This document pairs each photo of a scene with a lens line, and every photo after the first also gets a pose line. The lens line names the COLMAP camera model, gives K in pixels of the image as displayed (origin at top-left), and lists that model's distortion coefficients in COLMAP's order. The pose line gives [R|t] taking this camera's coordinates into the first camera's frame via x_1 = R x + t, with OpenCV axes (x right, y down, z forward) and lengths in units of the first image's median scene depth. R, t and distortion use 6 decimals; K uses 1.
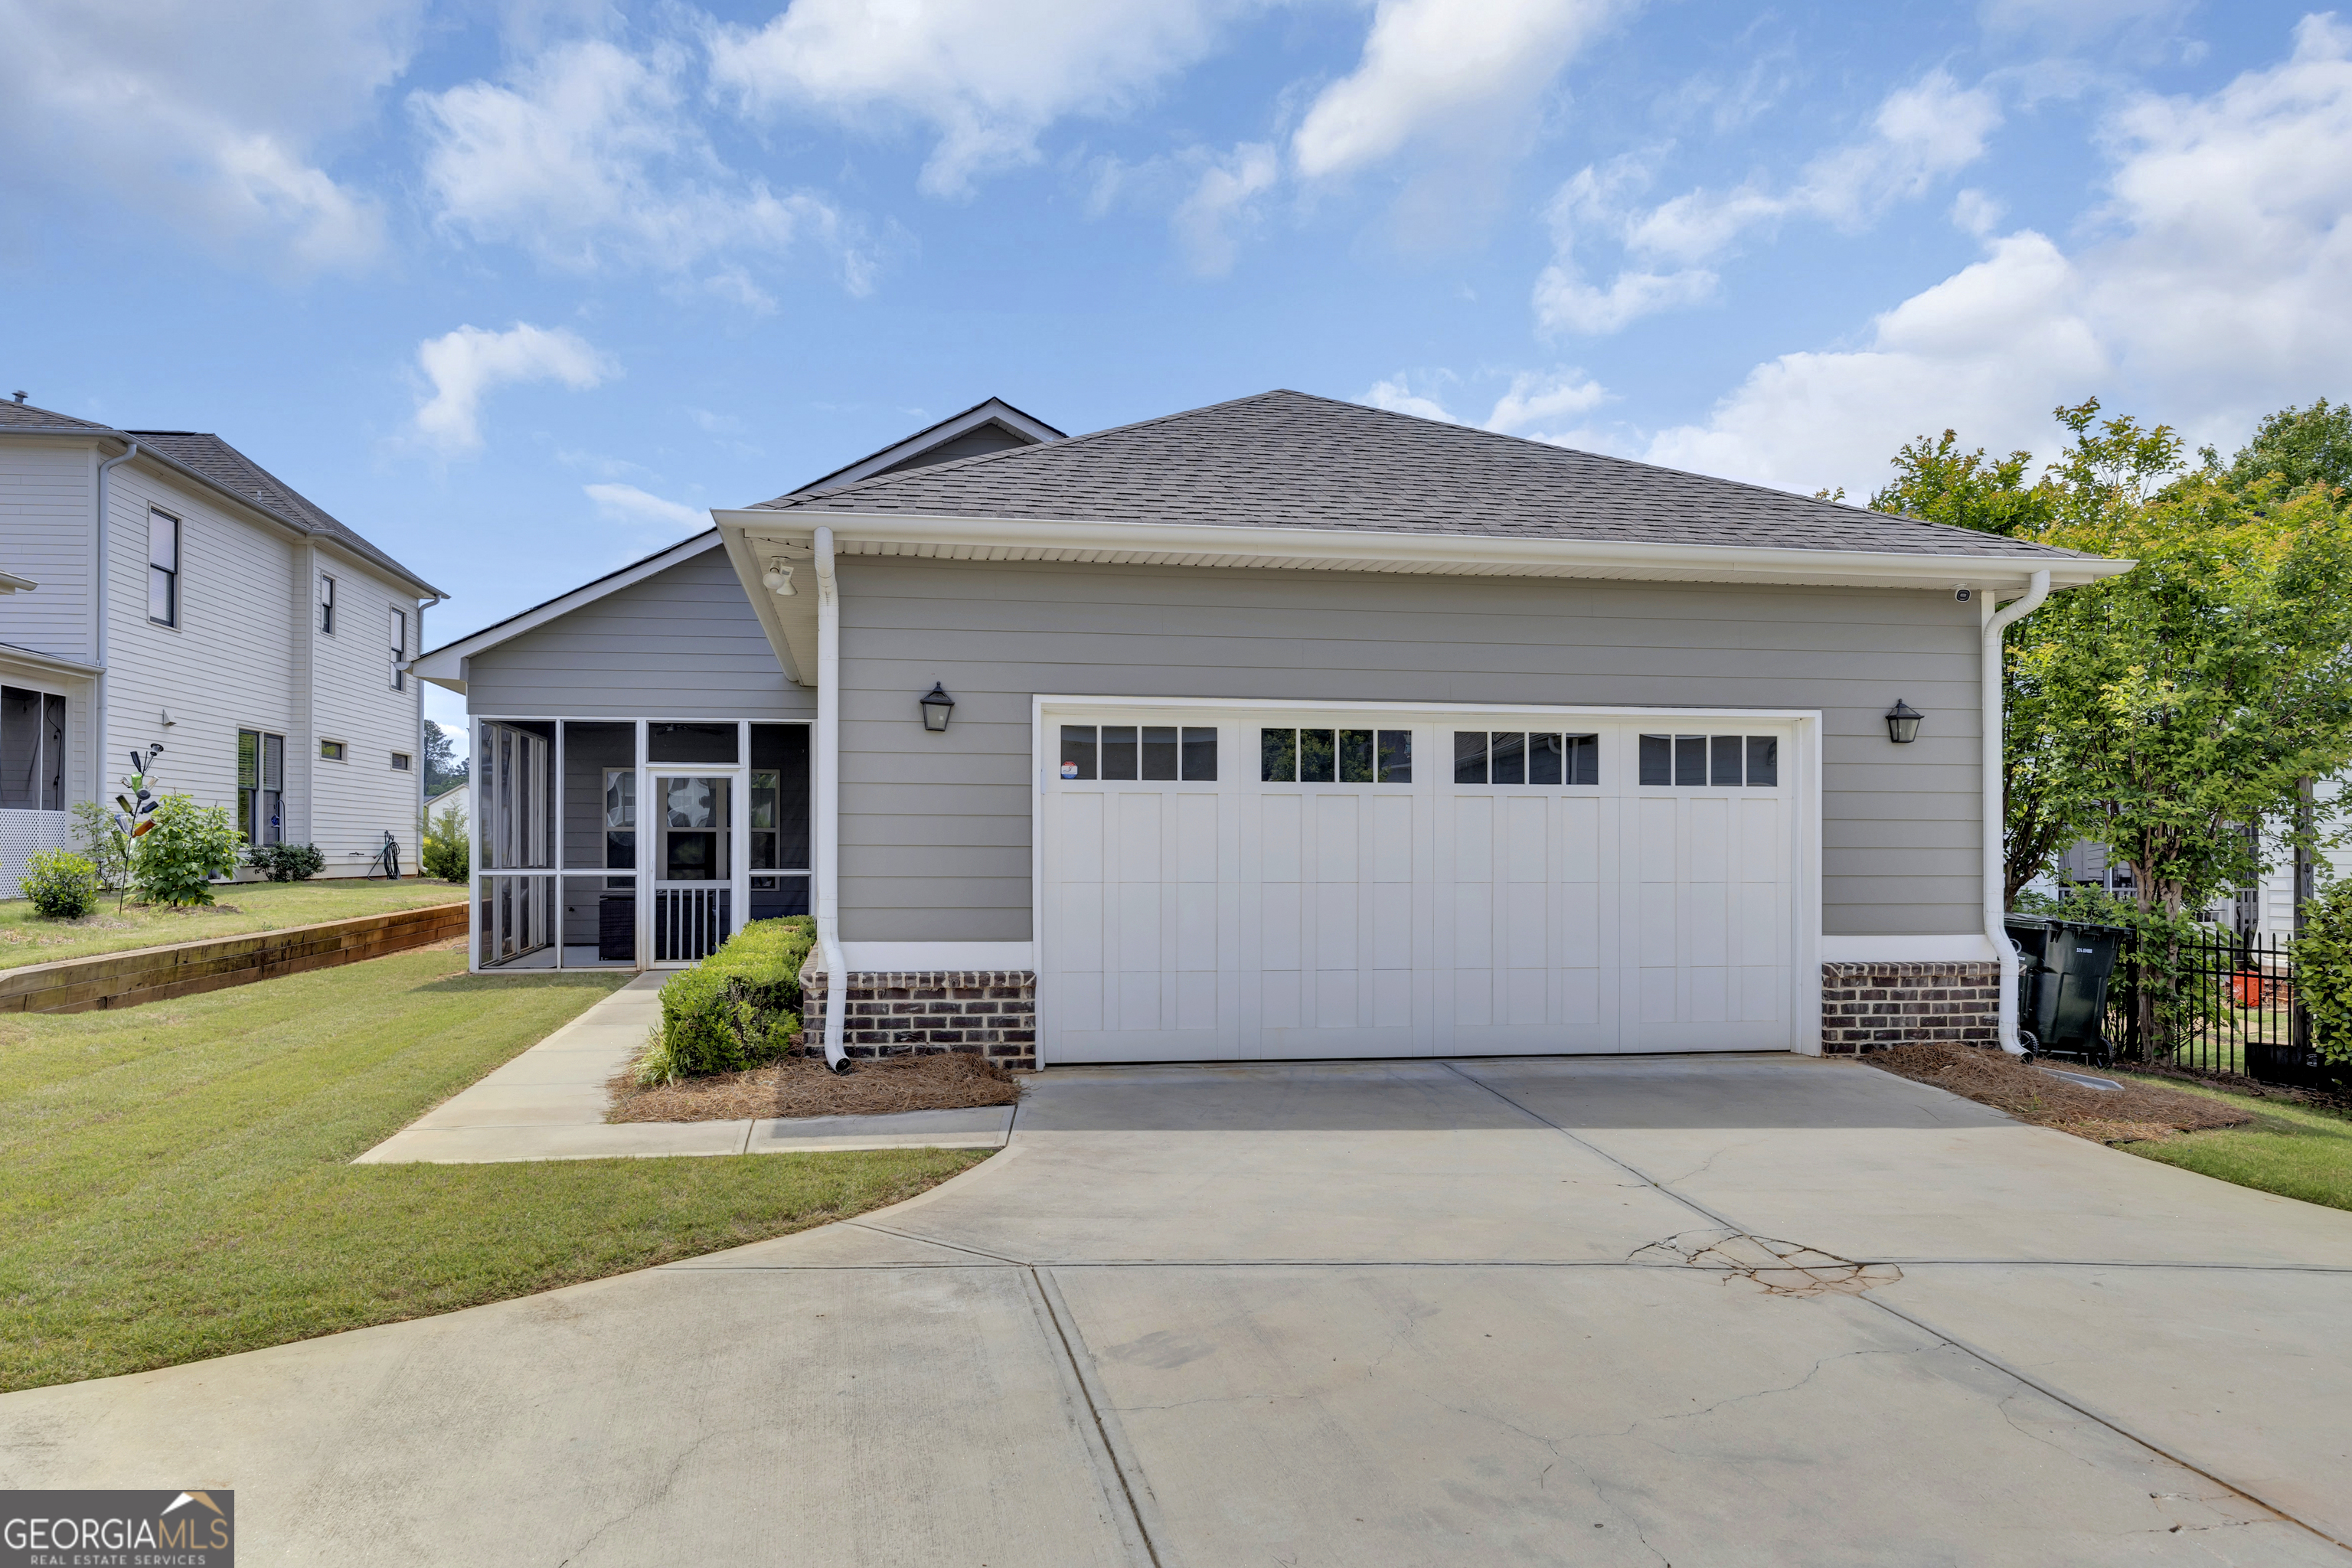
lens RADIAL K [[1548.9, 0, 1174.8], [0, 1548.9, 832.9], [0, 0, 1]] dist [-0.004173, -0.000476]
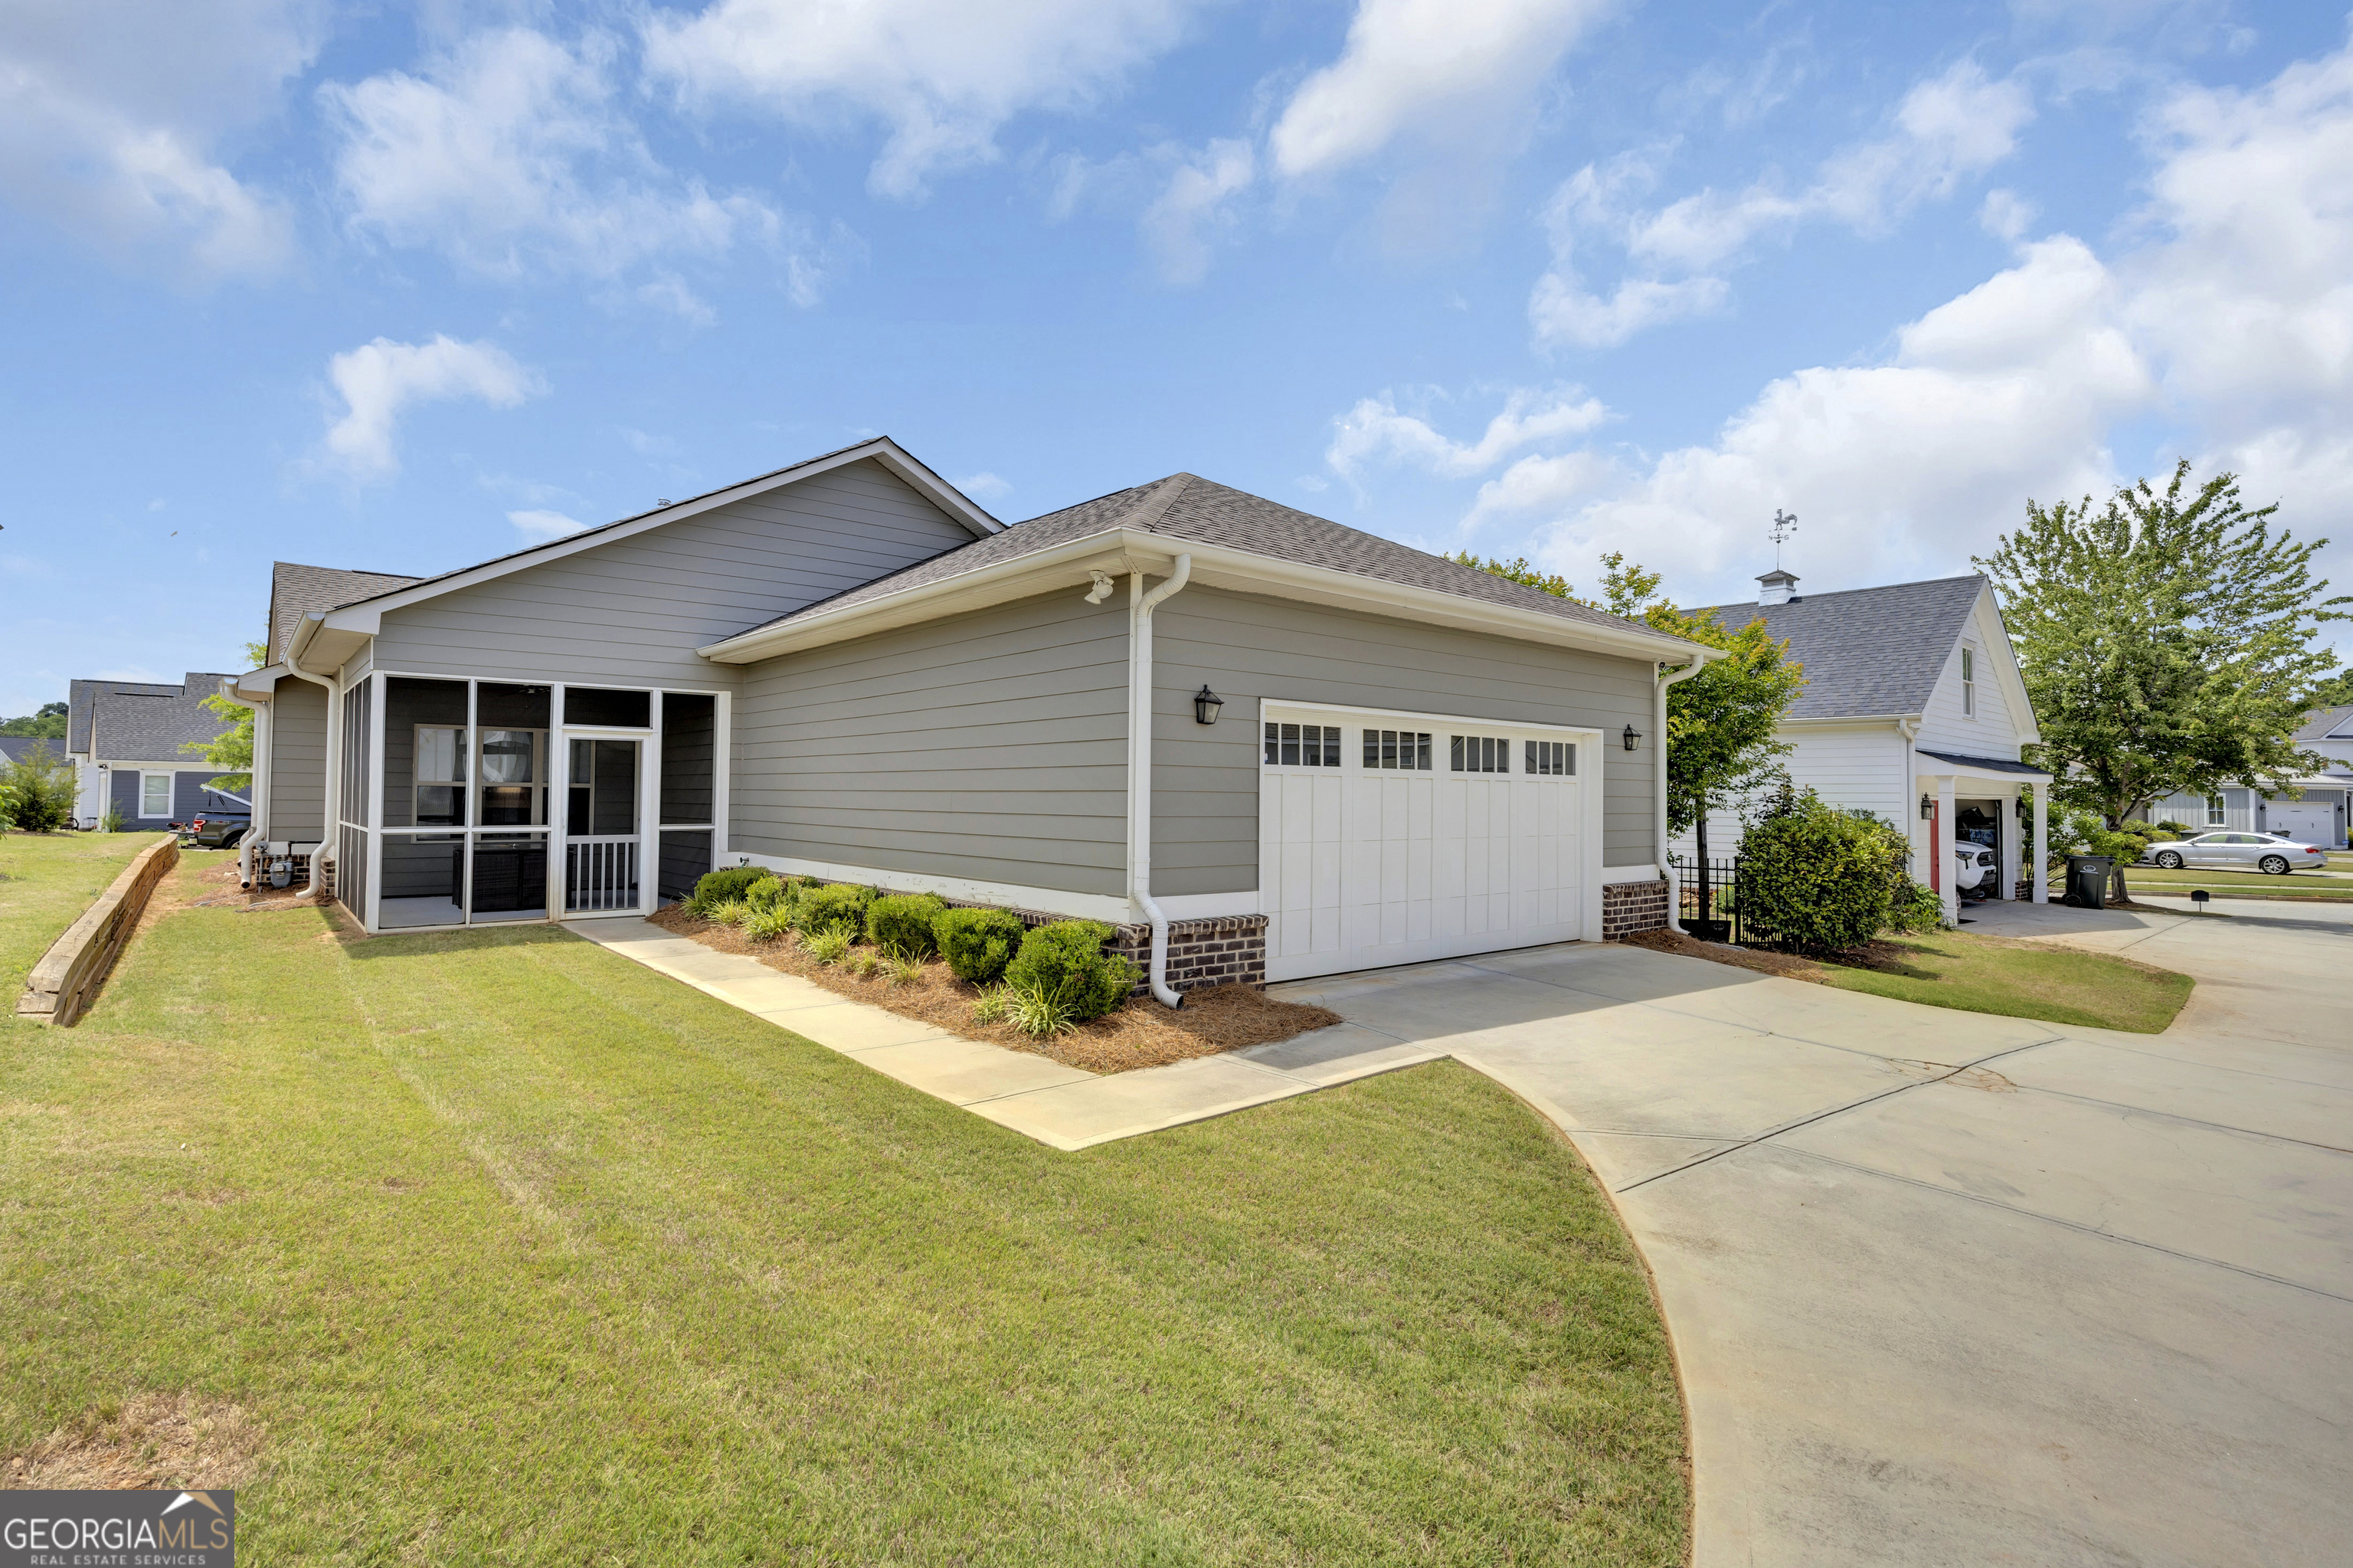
lens RADIAL K [[1108.7, 0, 1110.5], [0, 1108.7, 758.8], [0, 0, 1]] dist [-0.001731, -0.000105]
pose [[0.865976, 0.021175, 0.499638, -0.618421], [-0.012594, 0.999710, -0.020539, -0.017882], [-0.499928, 0.011493, 0.865991, 0.247983]]
